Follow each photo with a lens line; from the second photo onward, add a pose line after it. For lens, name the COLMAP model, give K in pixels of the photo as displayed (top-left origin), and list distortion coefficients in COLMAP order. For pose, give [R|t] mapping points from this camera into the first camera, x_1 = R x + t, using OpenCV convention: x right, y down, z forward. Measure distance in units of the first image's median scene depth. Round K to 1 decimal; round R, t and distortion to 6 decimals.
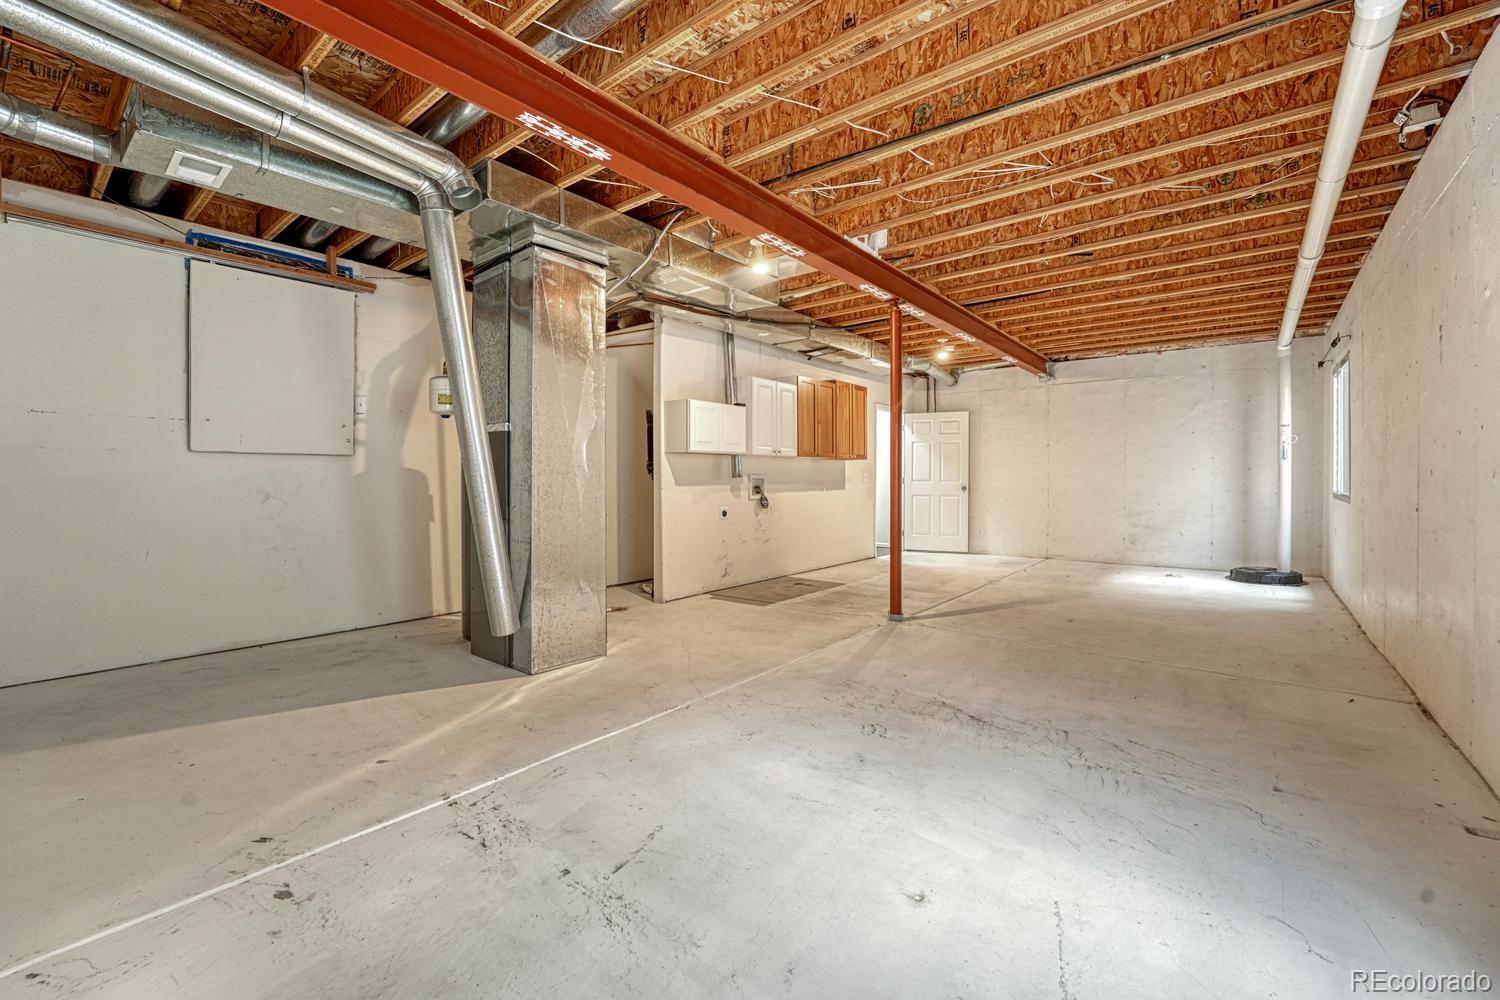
lens RADIAL K [[633.3, 0, 803.2], [0, 633.3, 479.0], [0, 0, 1]] dist [-0.018323, 0.004606]
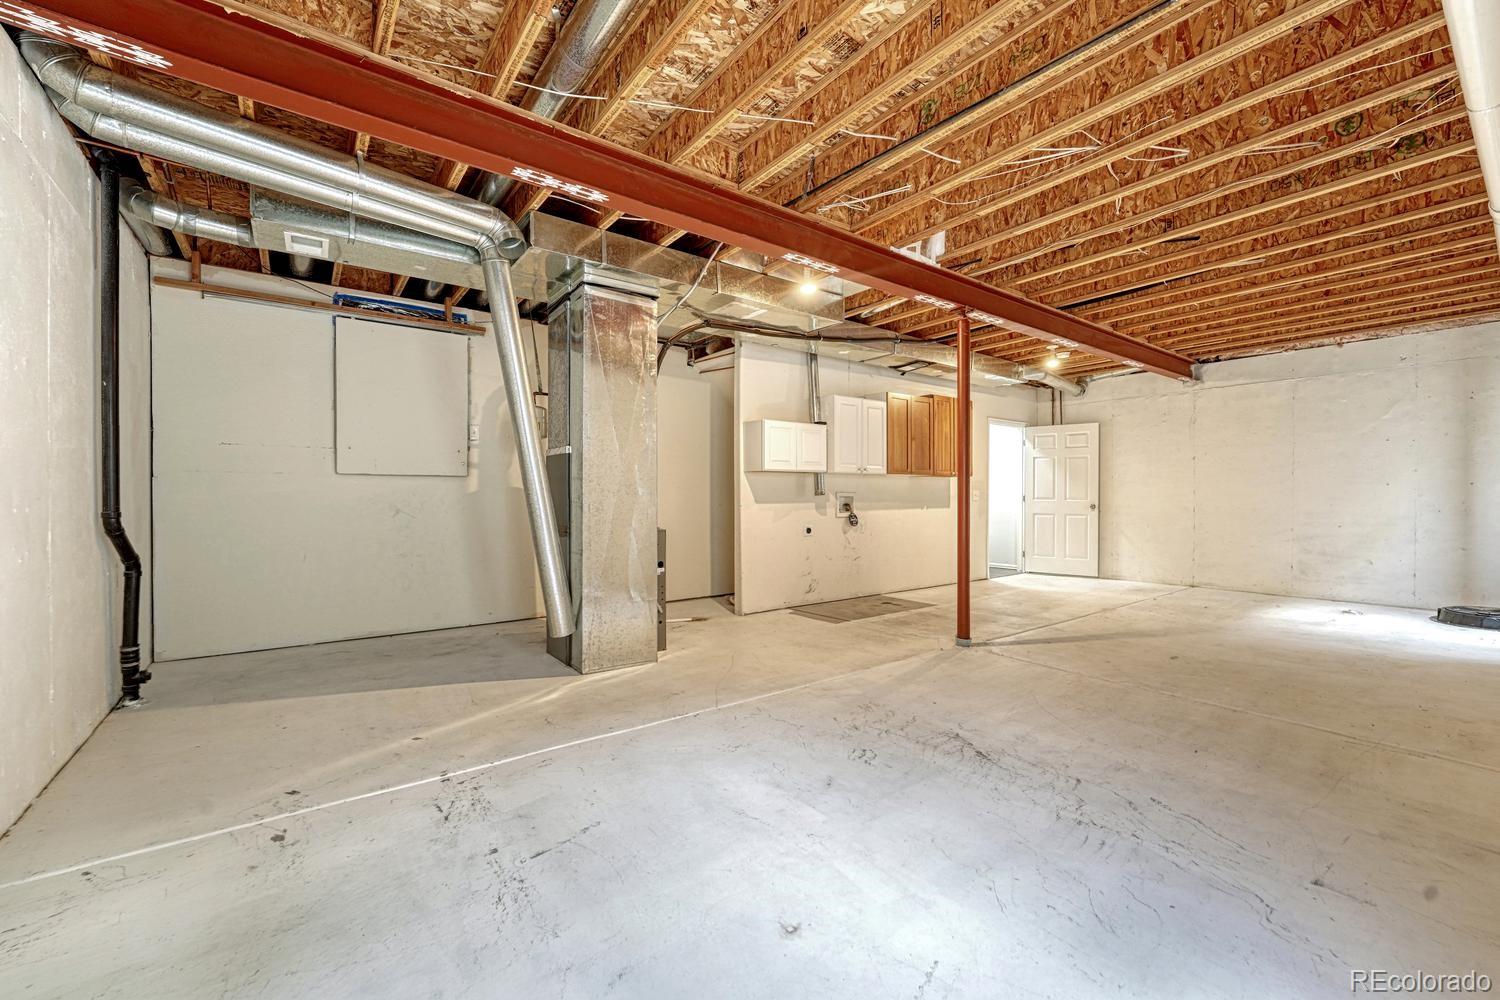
lens RADIAL K [[633.3, 0, 817.0], [0, 633.3, 494.2], [0, 0, 1]] dist [-0.018323, 0.004606]
pose [[0.967020, -0.002346, -0.254690, 0.243888], [0.001070, 0.999986, -0.005149, 0.002535], [0.254699, 0.004707, 0.967009, 0.040373]]
